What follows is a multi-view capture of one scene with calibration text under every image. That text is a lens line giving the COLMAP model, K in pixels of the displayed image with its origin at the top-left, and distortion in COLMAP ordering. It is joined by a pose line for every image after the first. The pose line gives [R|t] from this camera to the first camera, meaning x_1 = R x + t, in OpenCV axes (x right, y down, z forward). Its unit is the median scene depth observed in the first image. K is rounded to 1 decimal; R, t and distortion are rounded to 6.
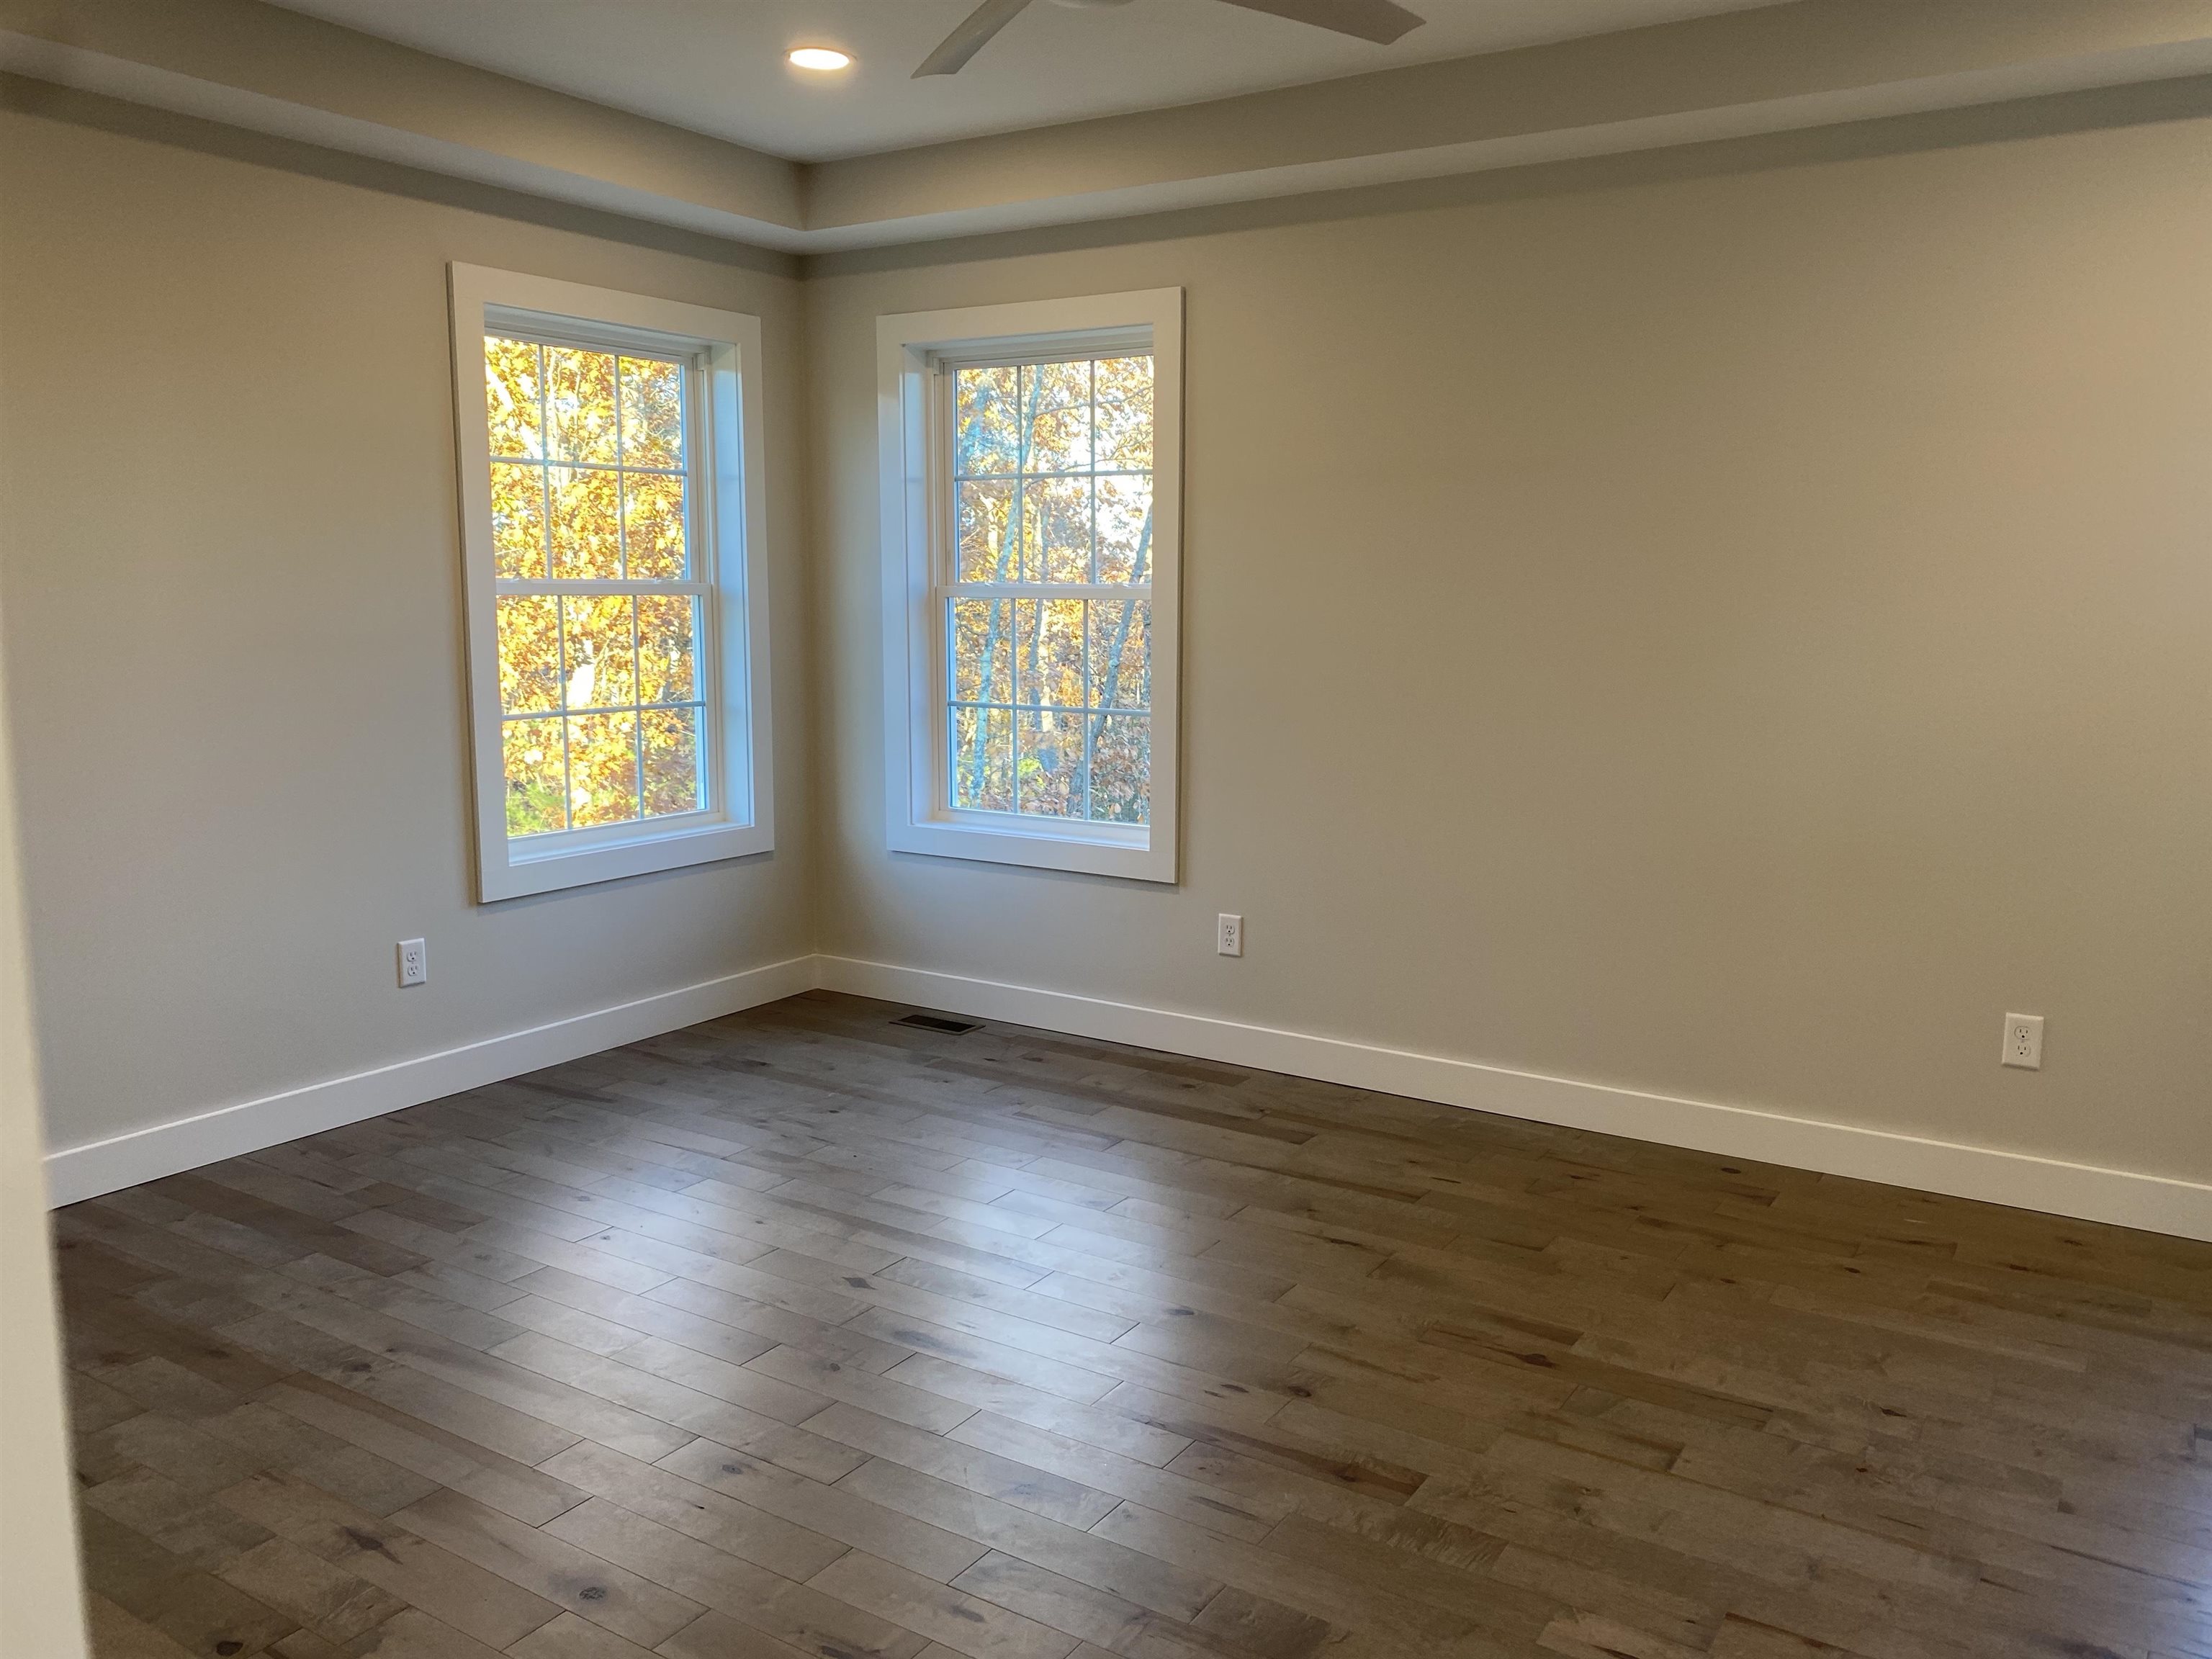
lens RADIAL K [[1708.6, 0, 1214.1], [0, 1708.6, 818.2], [0, 0, 1]] dist [0.073285, -0.063040]
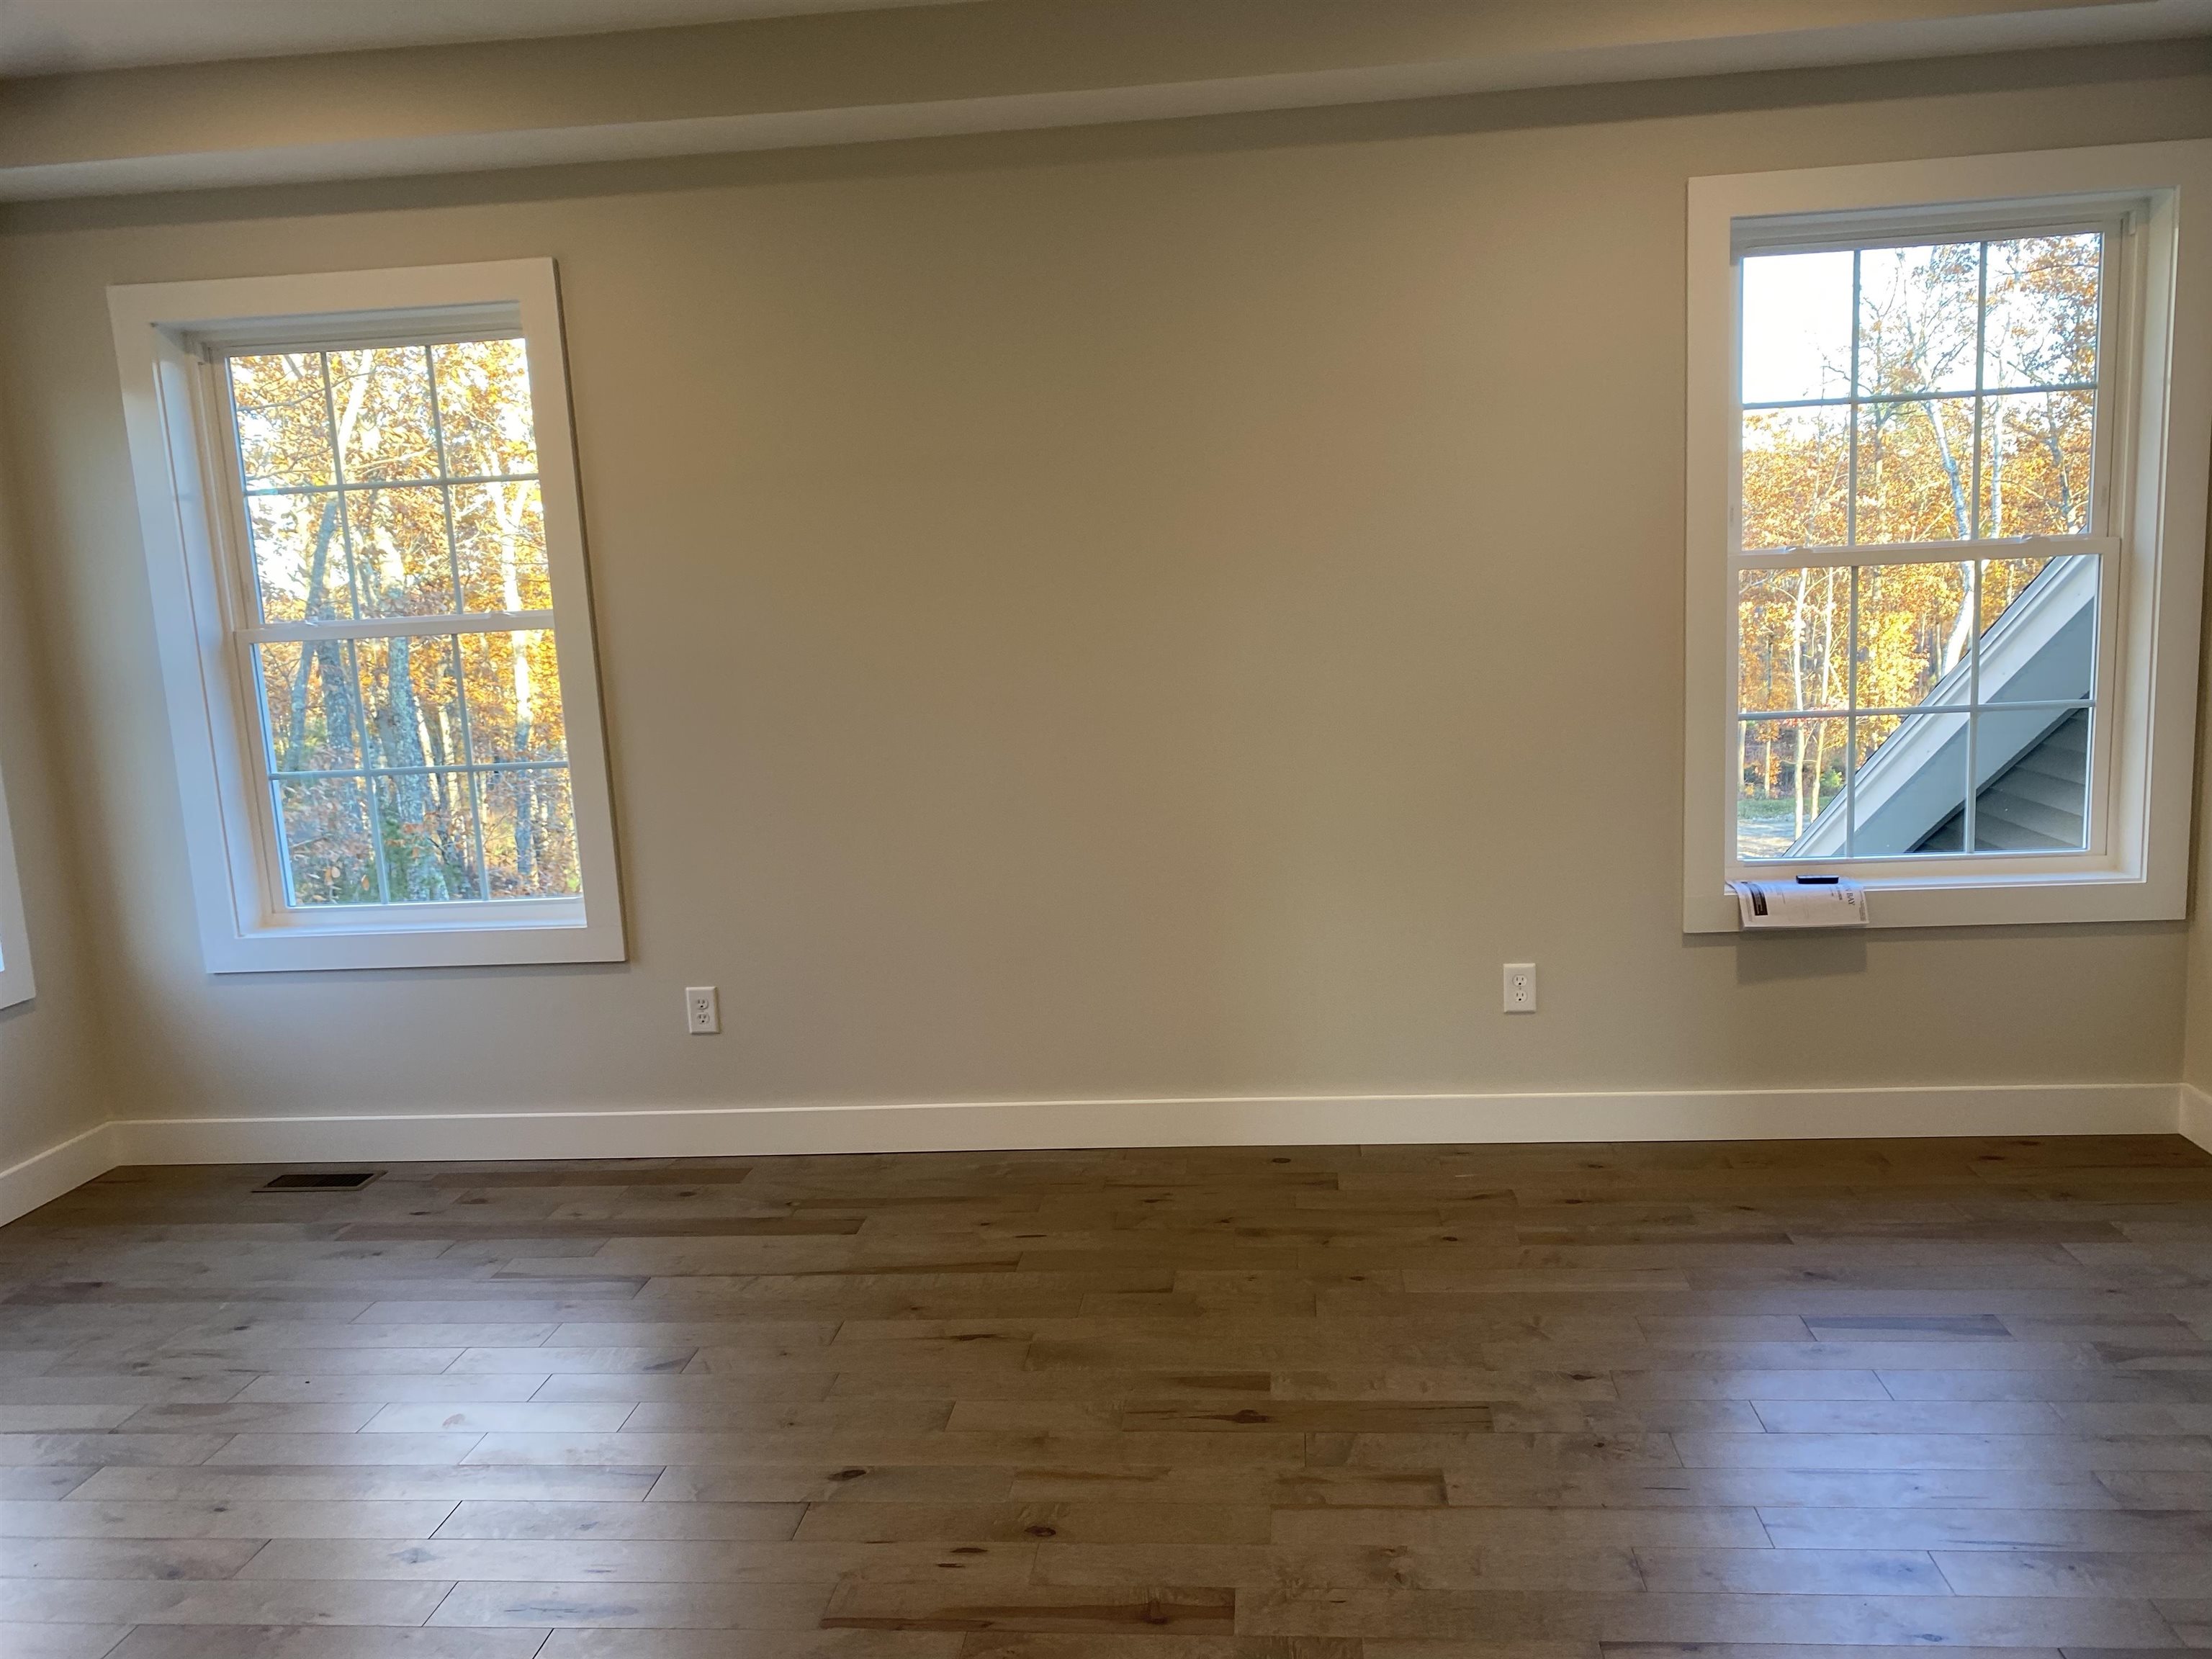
lens RADIAL K [[1717.0, 0, 1254.2], [0, 1717.0, 833.8], [0, 0, 1]] dist [0.087849, -0.084923]
pose [[0.900444, -0.119815, 0.418145, -0.120644], [0.116357, 0.992630, 0.033863, -0.022263], [-0.419120, 0.018162, 0.907749, 0.104533]]
